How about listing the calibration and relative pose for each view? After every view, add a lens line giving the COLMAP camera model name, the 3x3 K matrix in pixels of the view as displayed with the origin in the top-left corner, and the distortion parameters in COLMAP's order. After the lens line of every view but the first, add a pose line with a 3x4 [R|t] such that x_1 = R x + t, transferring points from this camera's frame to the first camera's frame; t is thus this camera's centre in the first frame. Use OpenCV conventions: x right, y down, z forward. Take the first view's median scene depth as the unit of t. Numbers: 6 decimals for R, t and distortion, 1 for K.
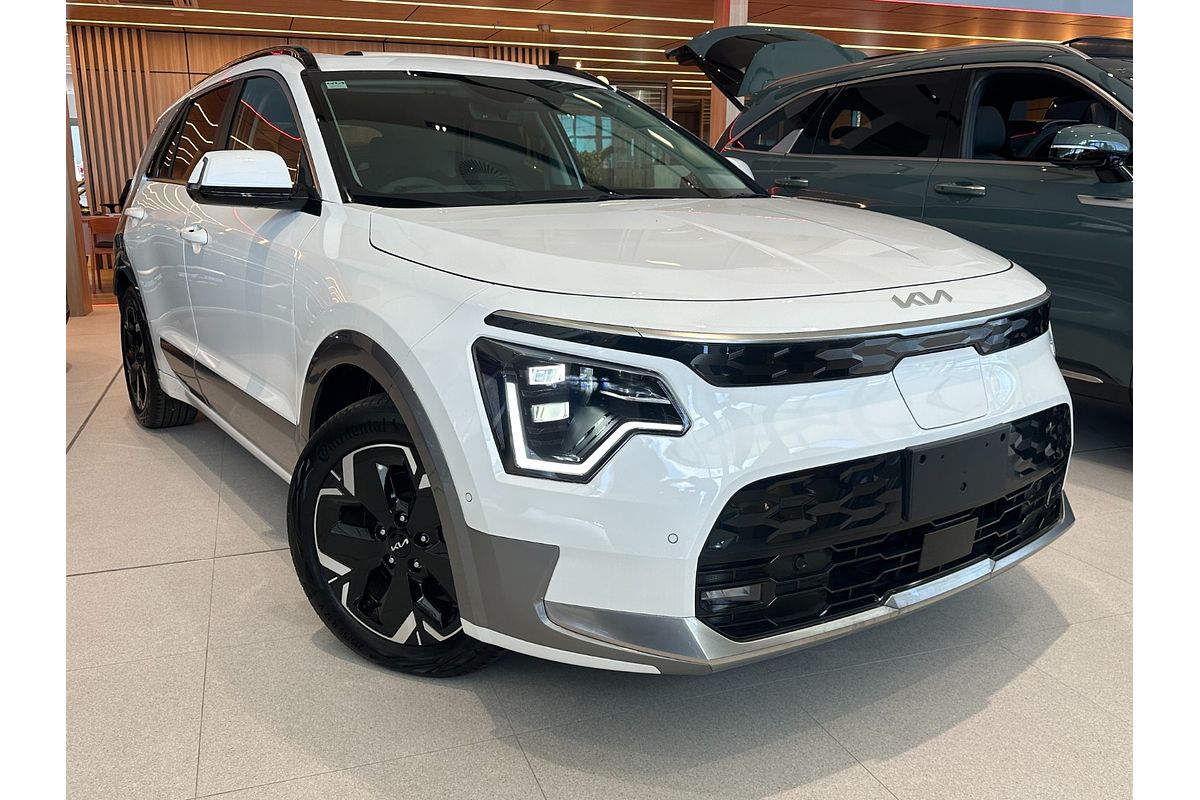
lens RADIAL K [[983.9, 0, 601.0], [0, 983.9, 408.4], [0, 0, 1]] dist [0.034793, -0.011196]
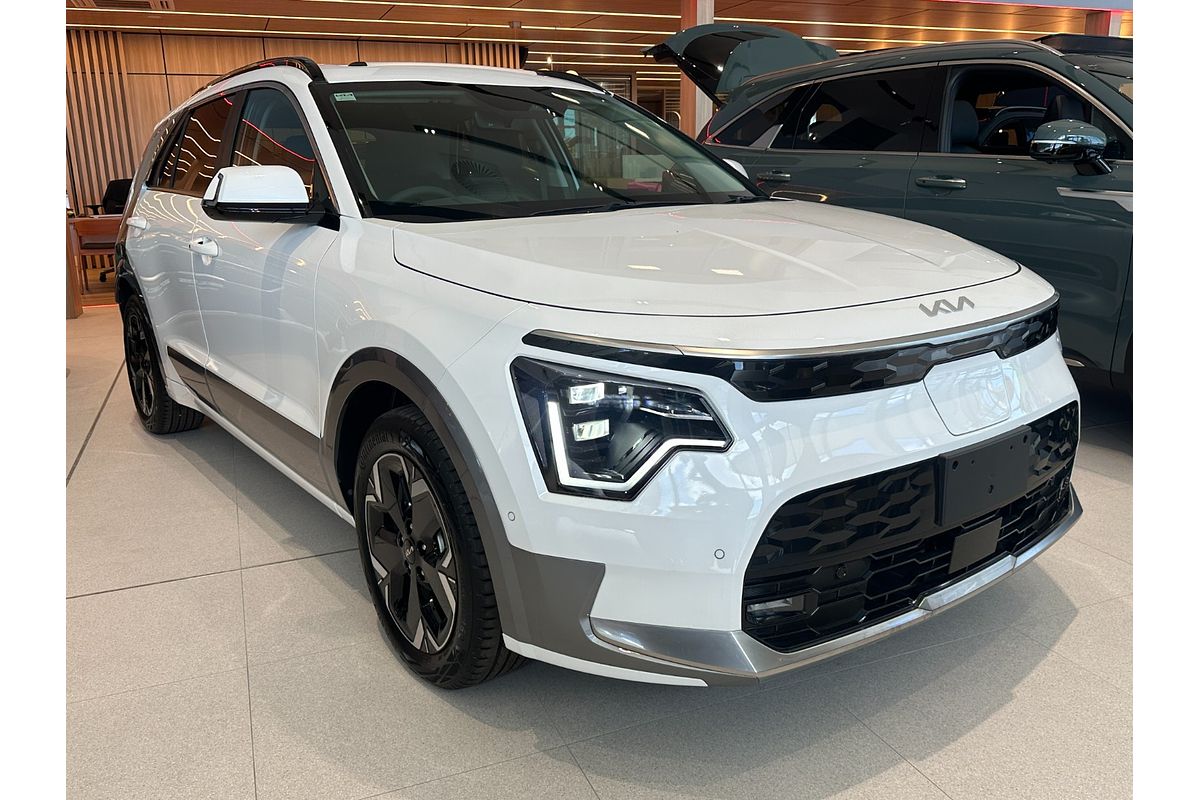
lens RADIAL K [[946.3, 0, 593.9], [0, 946.3, 402.0], [0, 0, 1]] dist [0.021835, -0.015484]
pose [[0.999352, -0.025002, 0.025893, -0.052100], [0.024597, 0.999572, 0.015820, -0.028576], [-0.026278, -0.015173, 0.999540, 0.023410]]
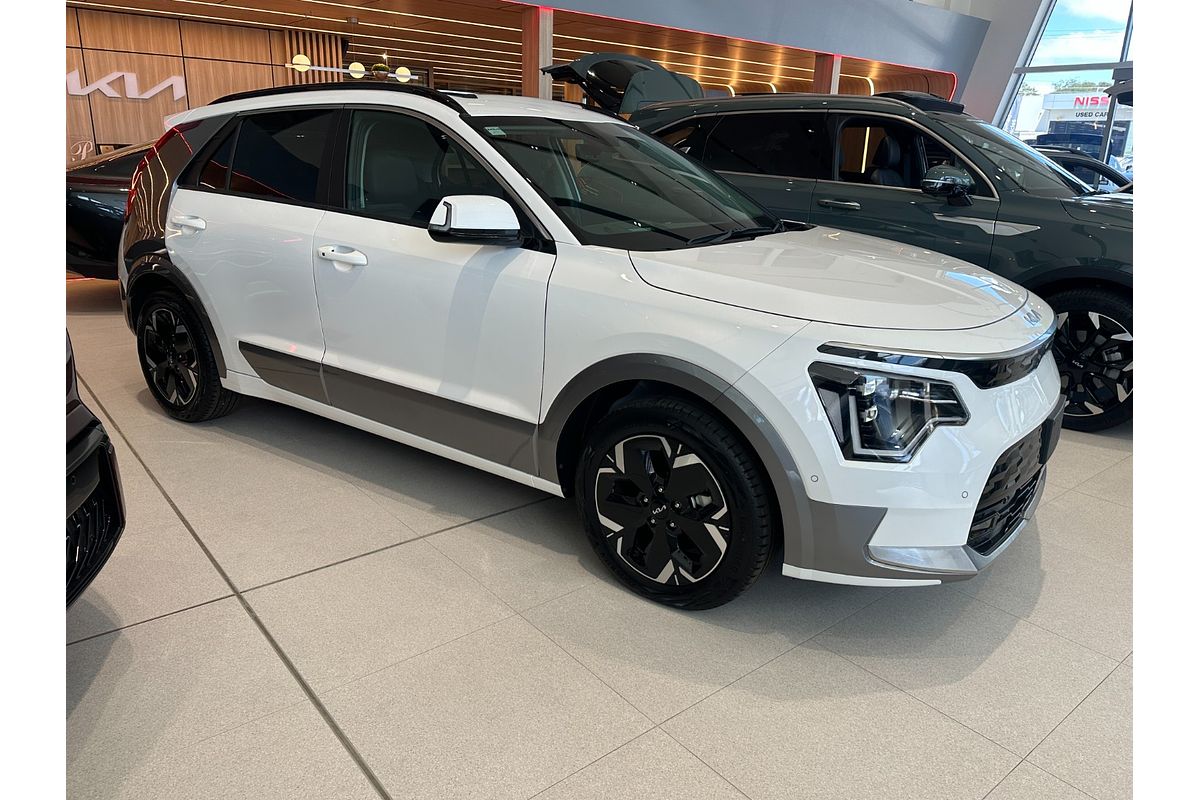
lens RADIAL K [[829.2, 0, 607.3], [0, 829.2, 402.7], [0, 0, 1]] dist [0.013112, -0.012643]
pose [[0.944362, -0.068892, 0.321611, -0.564361], [0.045481, 0.995776, 0.079756, -0.088919], [-0.325748, -0.060691, 0.943507, -0.003495]]
